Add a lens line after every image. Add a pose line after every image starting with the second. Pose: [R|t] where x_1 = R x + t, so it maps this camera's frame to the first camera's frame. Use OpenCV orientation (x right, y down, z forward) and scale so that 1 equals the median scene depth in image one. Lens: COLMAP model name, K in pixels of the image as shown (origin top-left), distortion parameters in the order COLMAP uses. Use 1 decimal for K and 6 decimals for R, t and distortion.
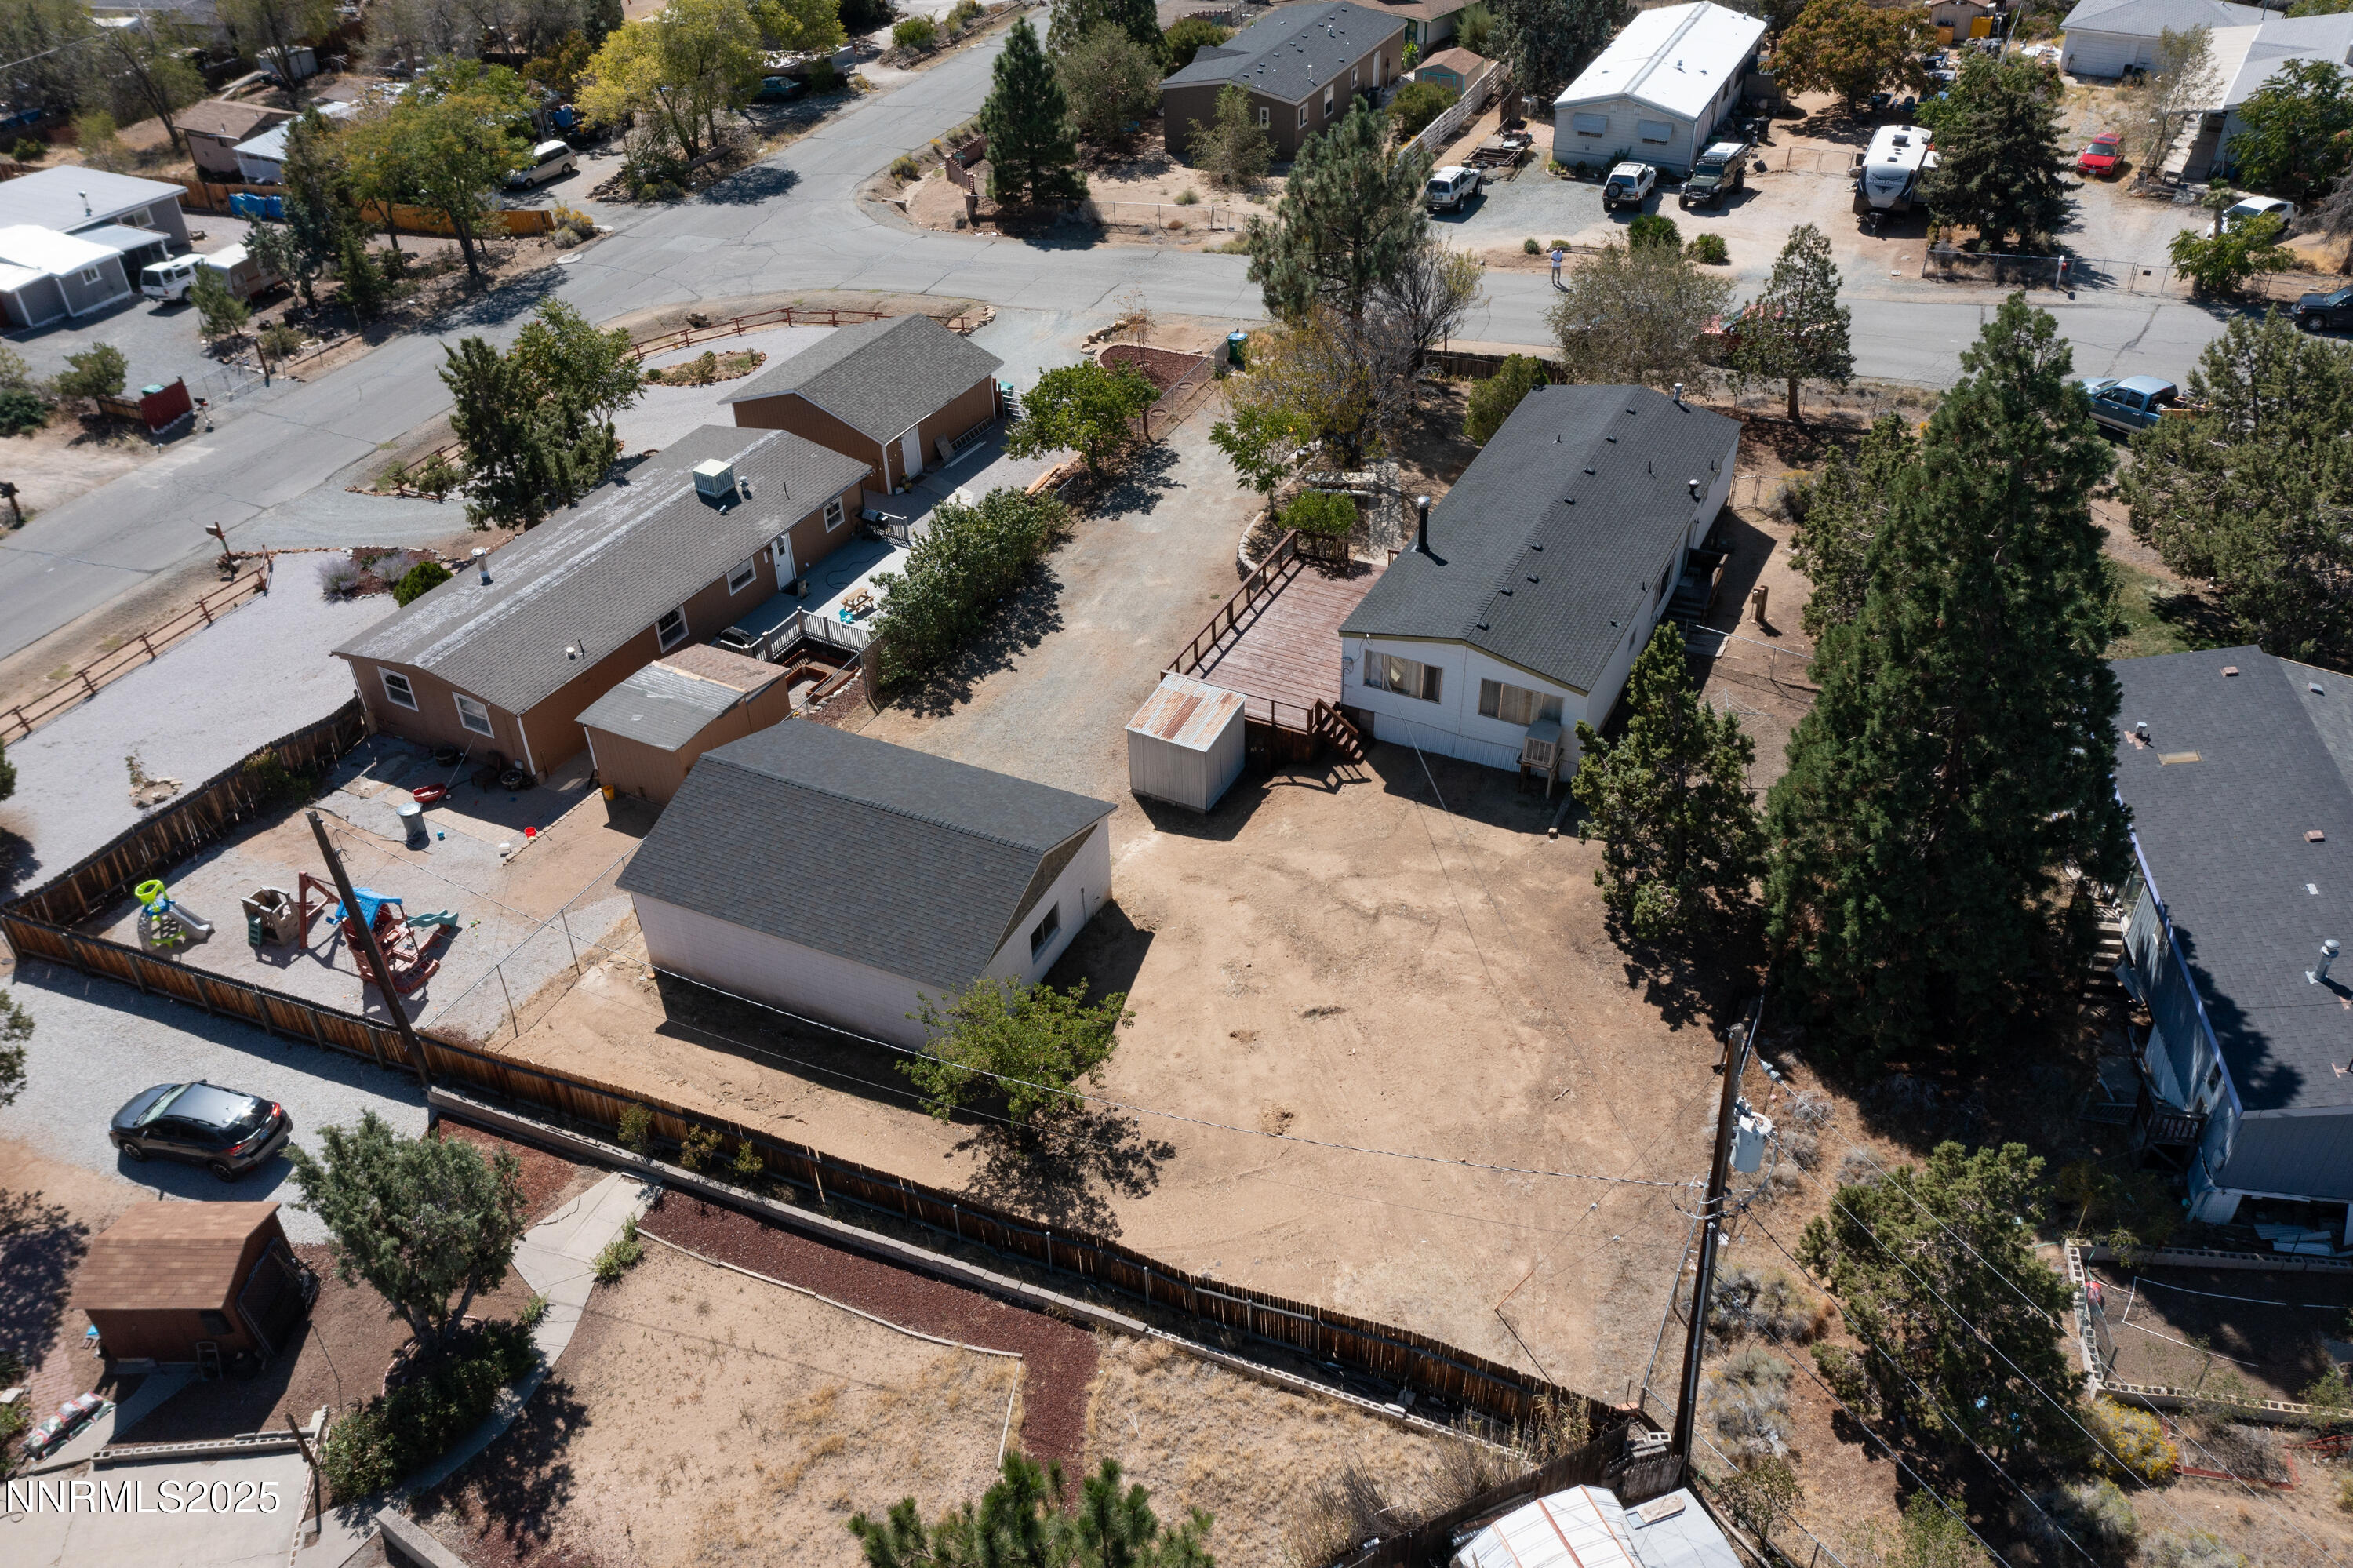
lens RADIAL K [[1900.6, 0, 1176.5], [0, 1900.6, 784.0], [0, 0, 1]] dist [-0.002207, -0.001038]
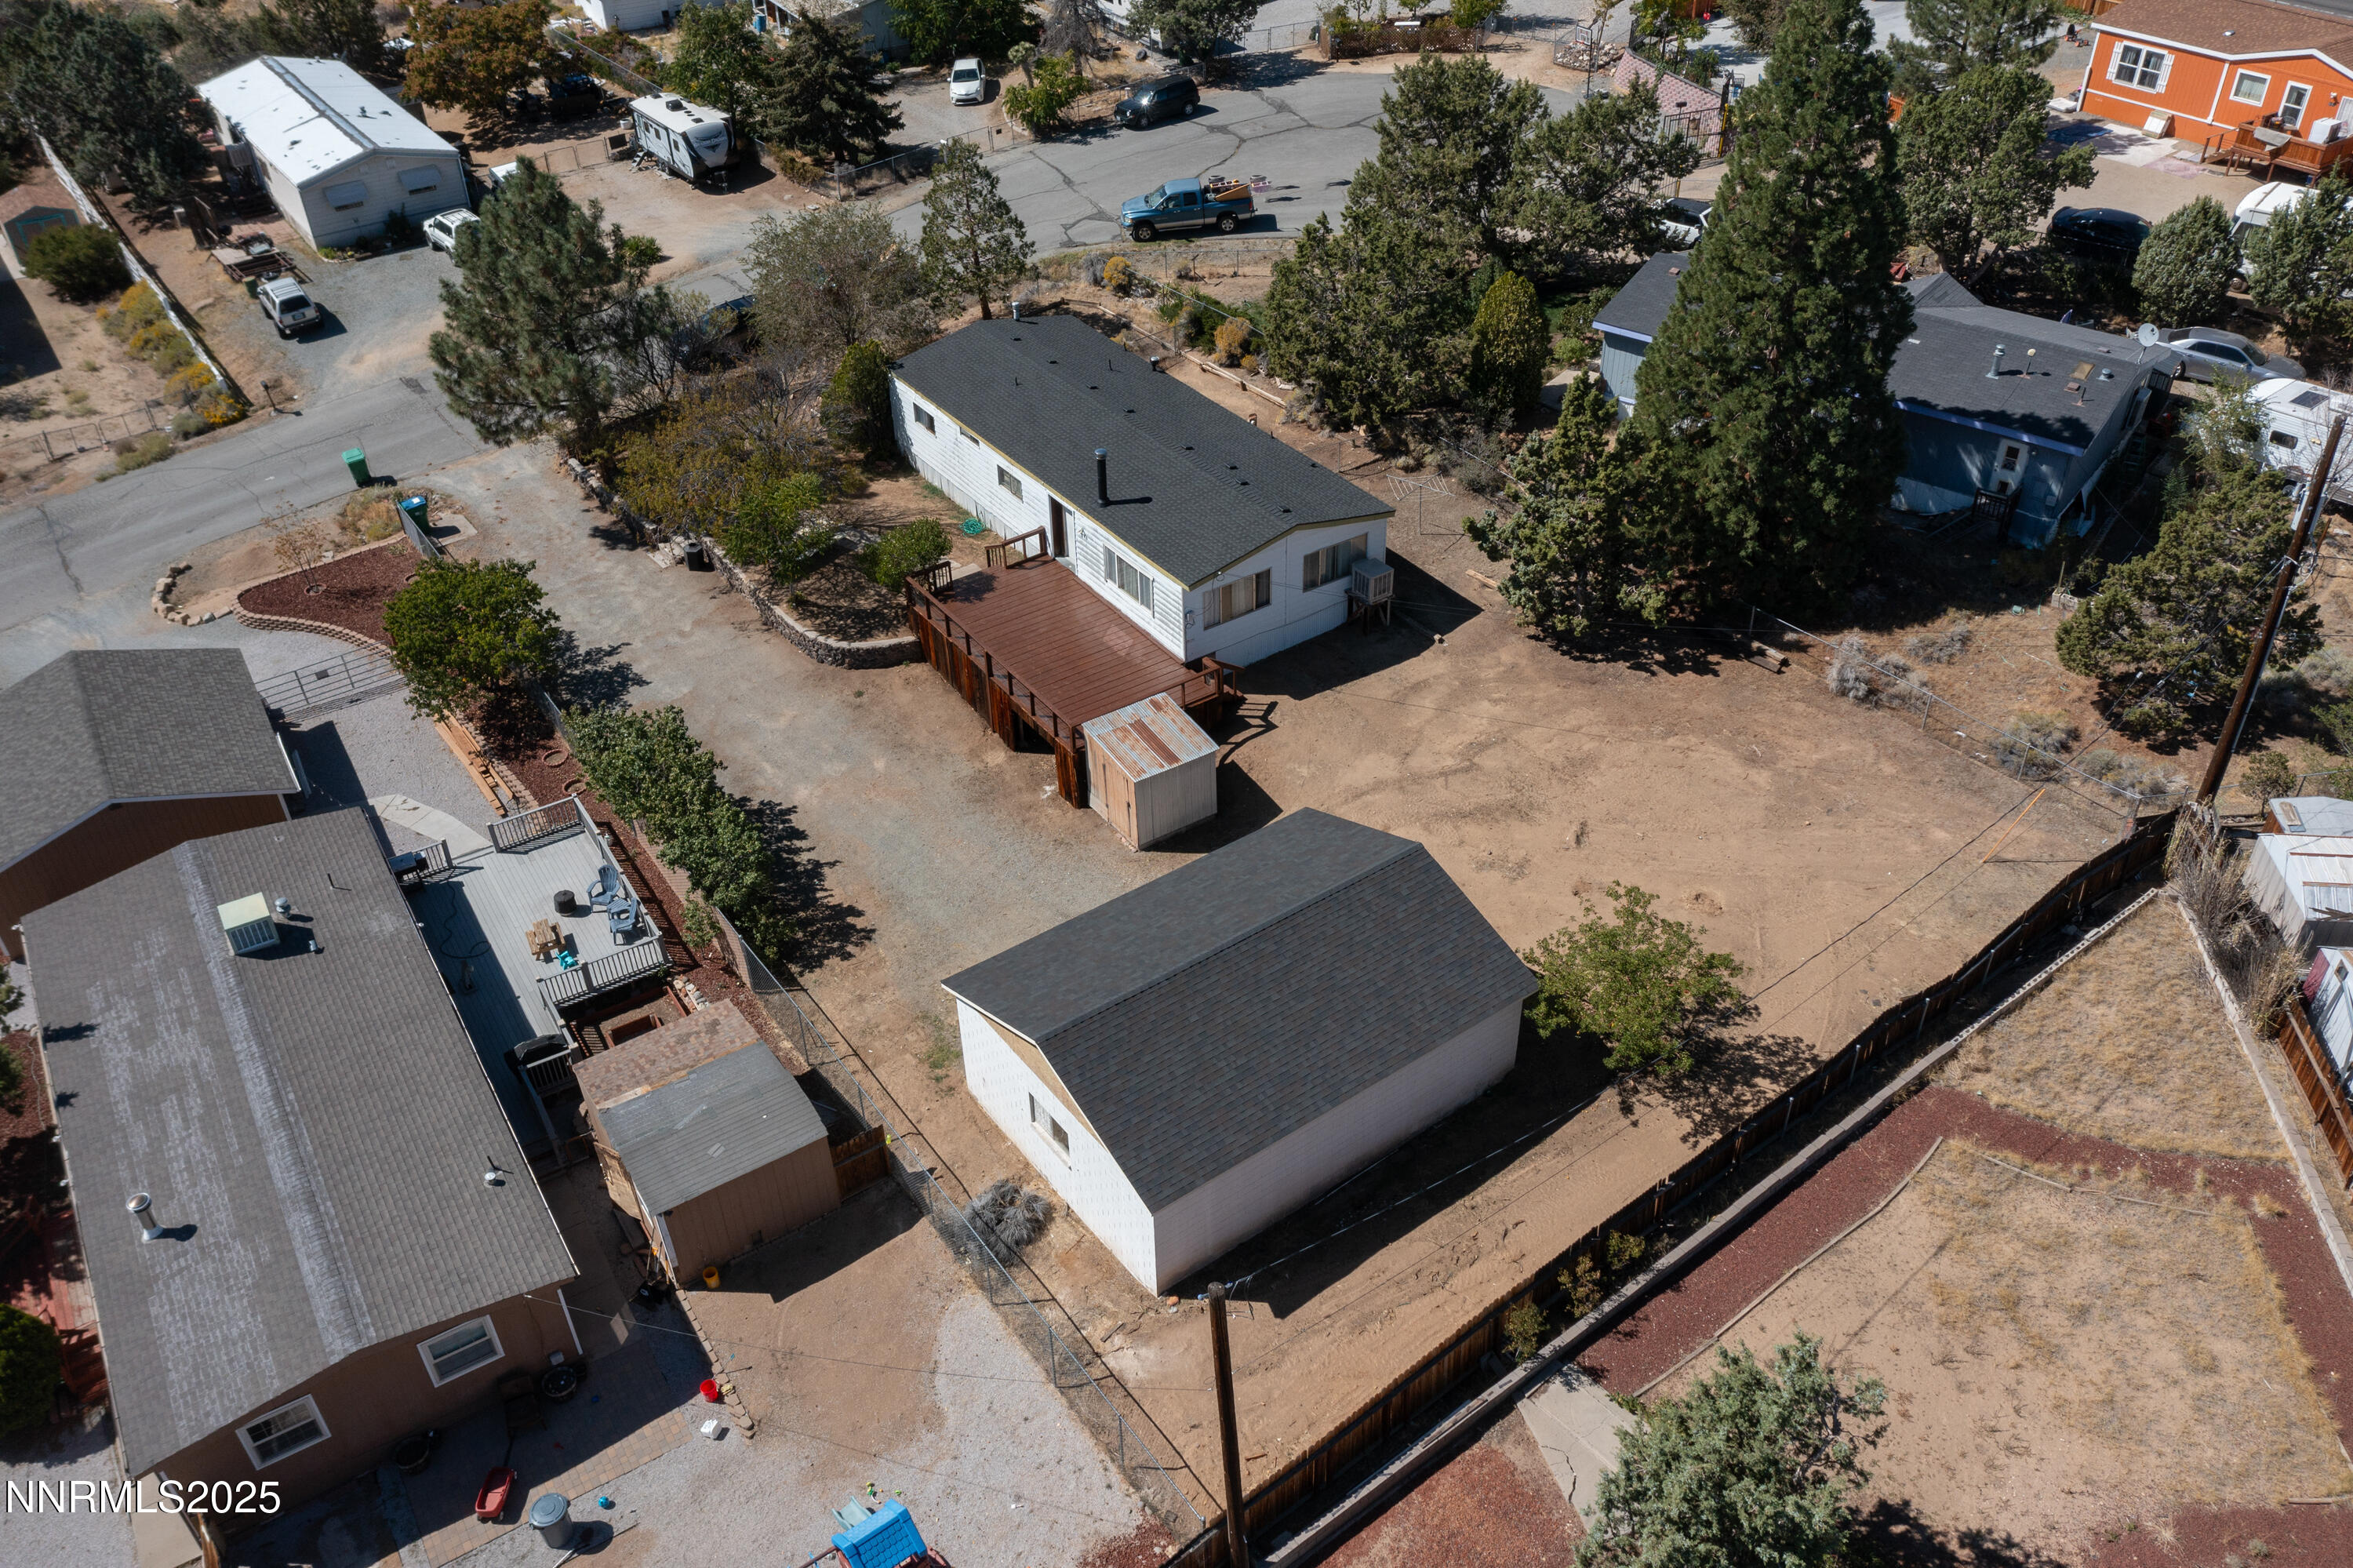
lens RADIAL K [[1900.6, 0, 1176.5], [0, 1900.6, 784.0], [0, 0, 1]] dist [-0.002207, -0.001038]
pose [[0.469875, -0.507867, 0.722003, -0.818395], [0.525580, 0.818097, 0.233417, -0.279802], [-0.709213, 0.269794, 0.651328, 0.503512]]
